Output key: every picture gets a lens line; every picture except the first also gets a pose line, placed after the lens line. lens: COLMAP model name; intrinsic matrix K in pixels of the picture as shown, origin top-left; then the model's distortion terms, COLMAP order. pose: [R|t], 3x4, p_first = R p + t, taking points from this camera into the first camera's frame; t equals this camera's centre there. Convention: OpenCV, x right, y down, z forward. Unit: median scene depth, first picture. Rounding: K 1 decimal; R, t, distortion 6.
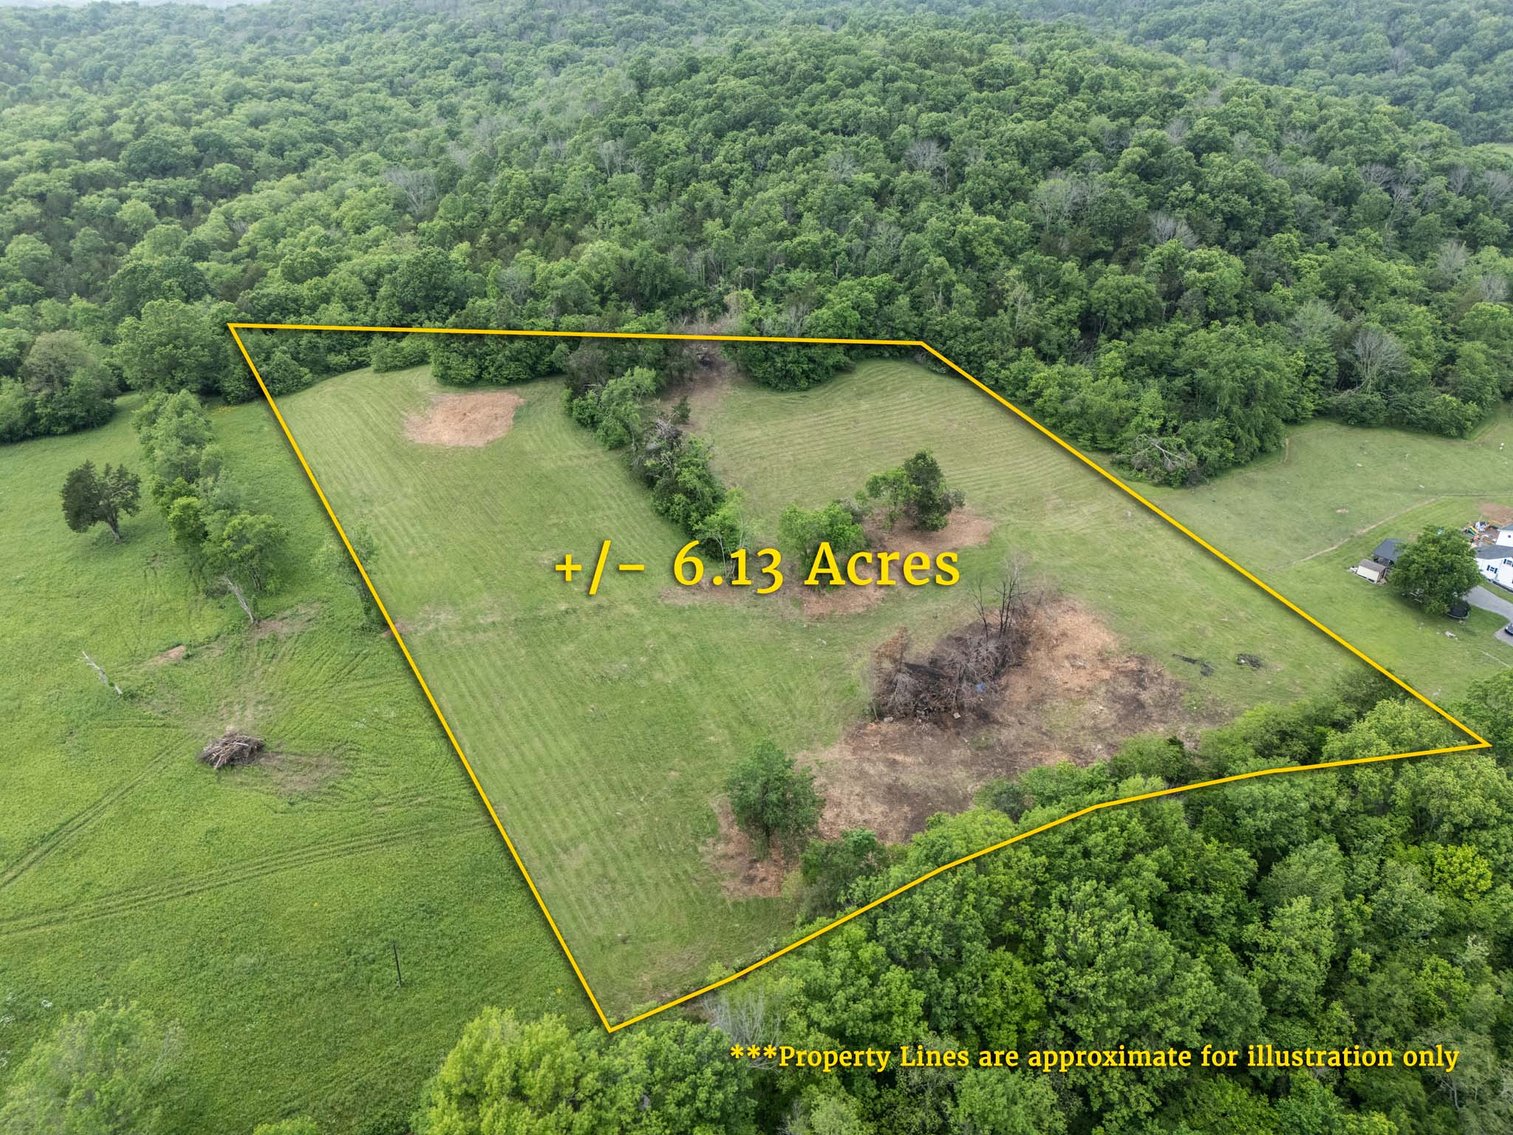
lens RADIAL K [[1105.1, 0, 753.9], [0, 1105.1, 553.5], [0, 0, 1]] dist [0.067145, -0.062823]
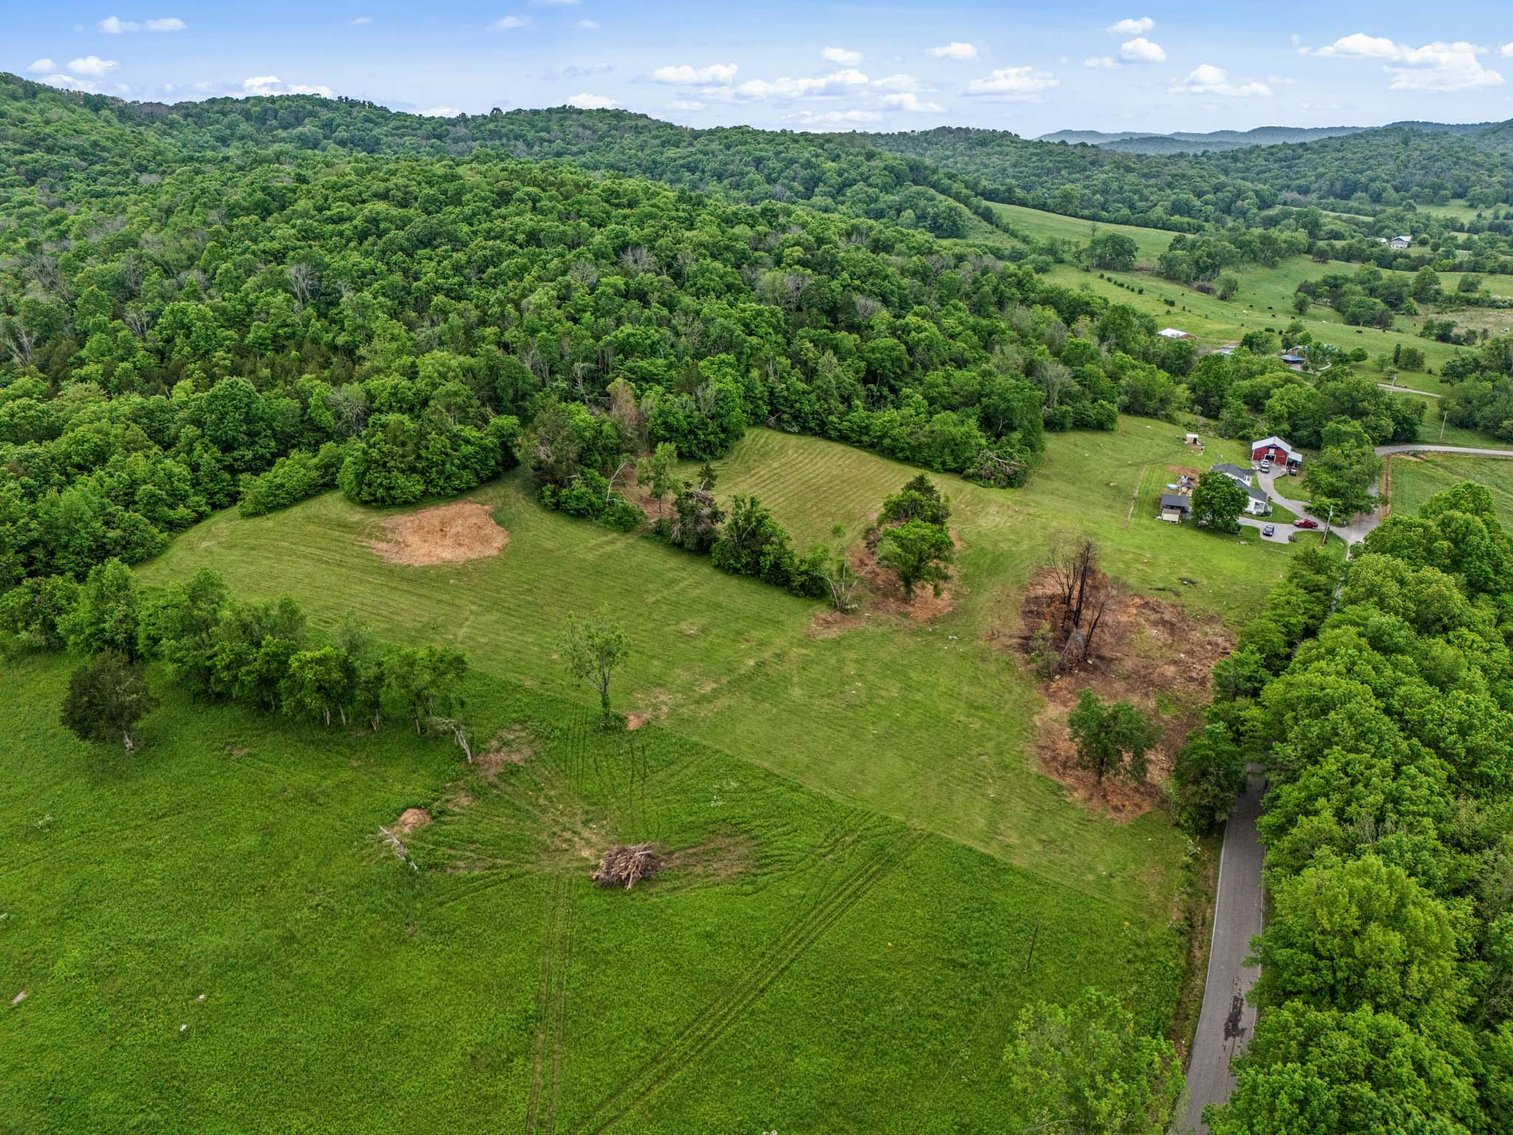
lens RADIAL K [[1105.1, 0, 750.5], [0, 1105.1, 554.1], [0, 0, 1]] dist [0.067145, -0.062823]
pose [[0.832083, -0.184685, 0.523000, -0.616337], [0.245600, 0.968139, -0.048871, 0.000964], [-0.497311, 0.169113, 0.850931, 0.113169]]
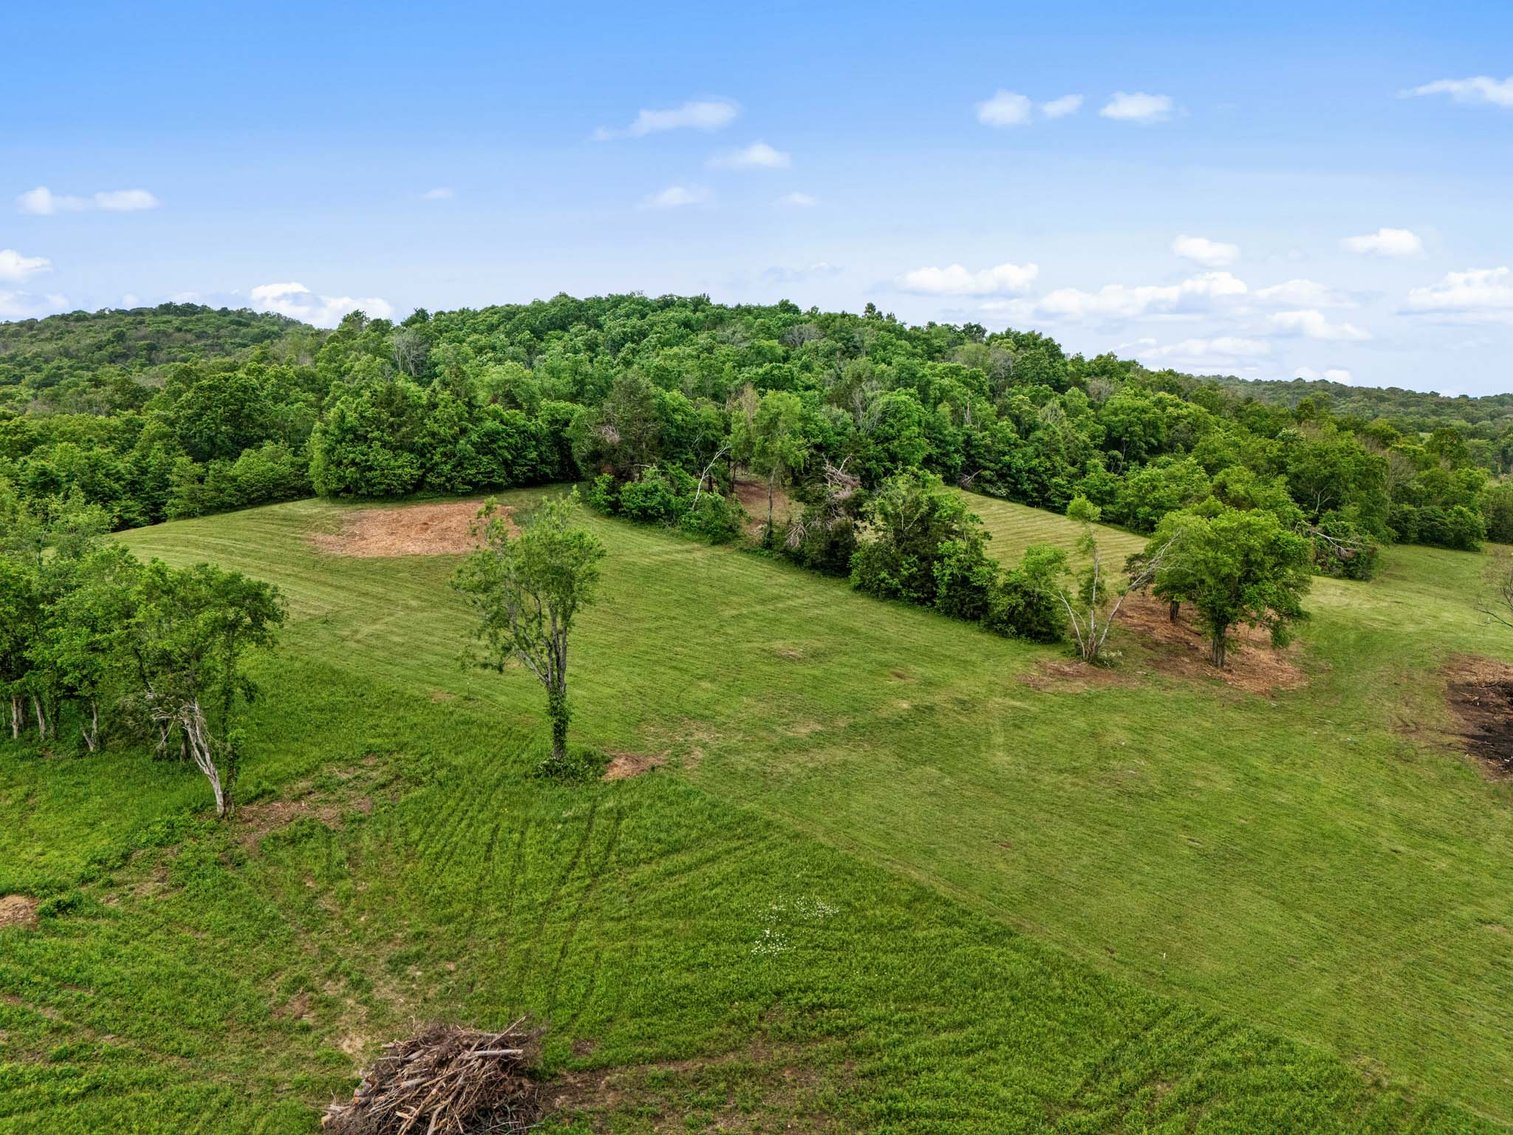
lens RADIAL K [[1105.1, 0, 755.9], [0, 1105.1, 555.2], [0, 0, 1]] dist [0.067145, -0.062823]
pose [[0.918530, -0.038195, 0.393502, -0.382649], [0.173256, 0.933546, -0.313807, 0.116321], [-0.355366, 0.356418, 0.864107, 0.519962]]
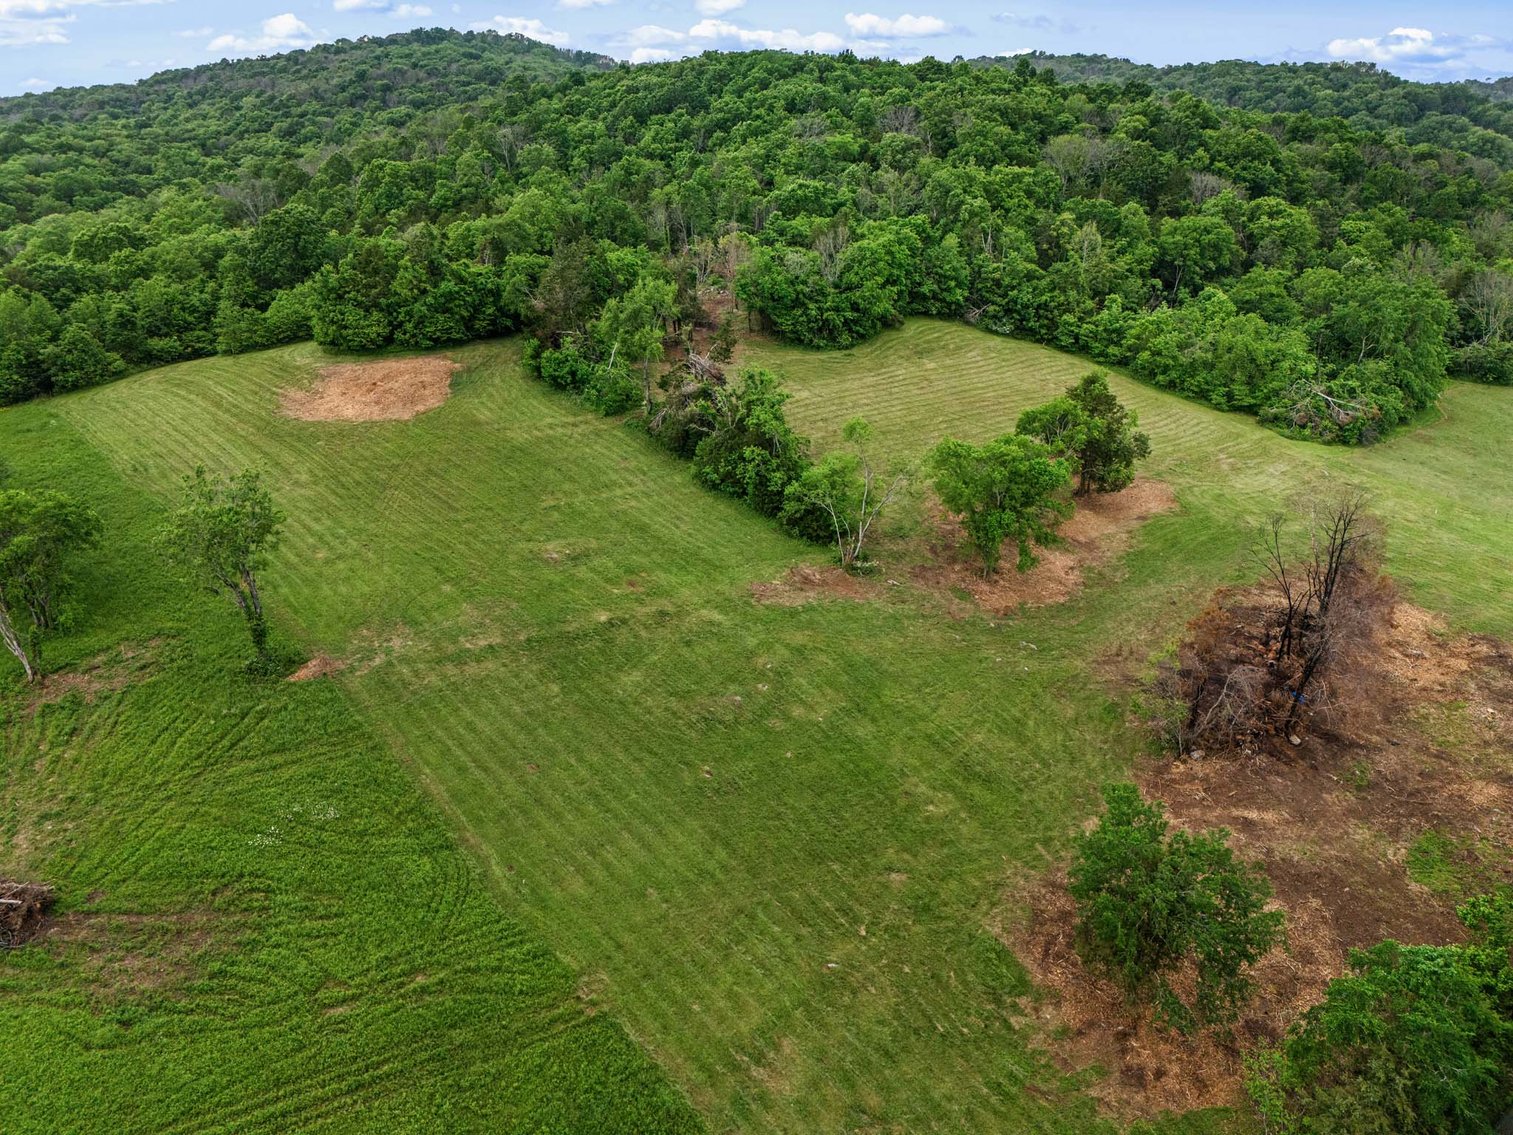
lens RADIAL K [[1105.1, 0, 757.7], [0, 1105.1, 562.7], [0, 0, 1]] dist [0.067145, -0.062823]
pose [[0.986902, -0.055717, 0.151397, -0.161367], [0.070934, 0.992749, -0.097041, 0.074640], [-0.144892, 0.106509, 0.983698, 0.364013]]
